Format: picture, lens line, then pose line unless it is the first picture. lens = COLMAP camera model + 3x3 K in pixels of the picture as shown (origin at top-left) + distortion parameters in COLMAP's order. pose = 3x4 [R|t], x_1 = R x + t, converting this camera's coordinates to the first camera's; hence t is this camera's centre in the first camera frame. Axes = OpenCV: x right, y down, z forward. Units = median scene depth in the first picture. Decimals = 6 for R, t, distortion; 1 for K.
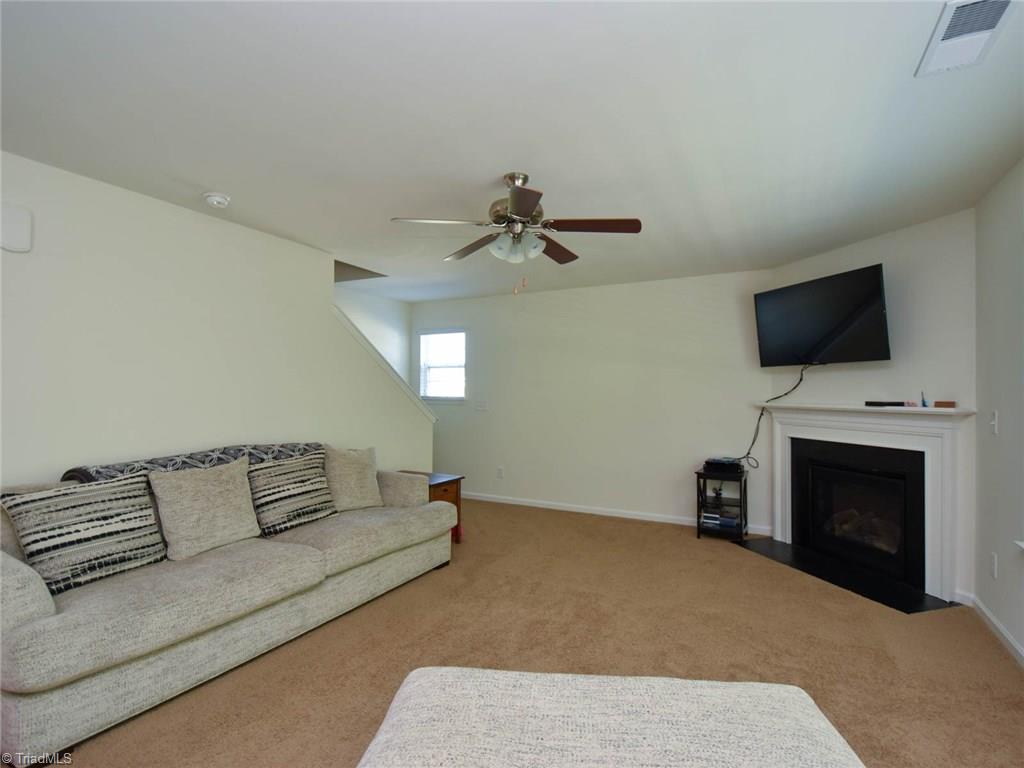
lens RADIAL K [[502.1, 0, 516.7], [0, 502.1, 385.8], [0, 0, 1]] dist [0.011044, -0.009515]
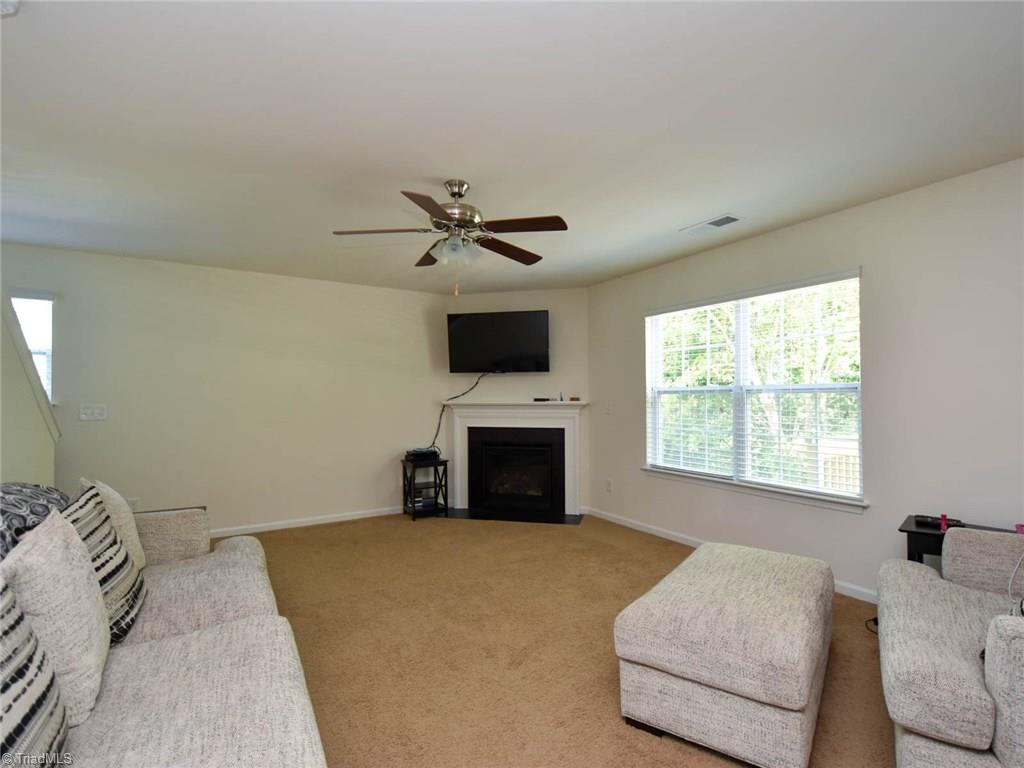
lens RADIAL K [[502.1, 0, 509.9], [0, 502.1, 387.7], [0, 0, 1]] dist [0.011044, -0.009515]
pose [[0.512269, 0.012557, 0.858733, -0.577784], [-0.005921, 0.999921, -0.011089, 0.014828], [-0.858804, 0.000596, 0.512303, 0.260572]]
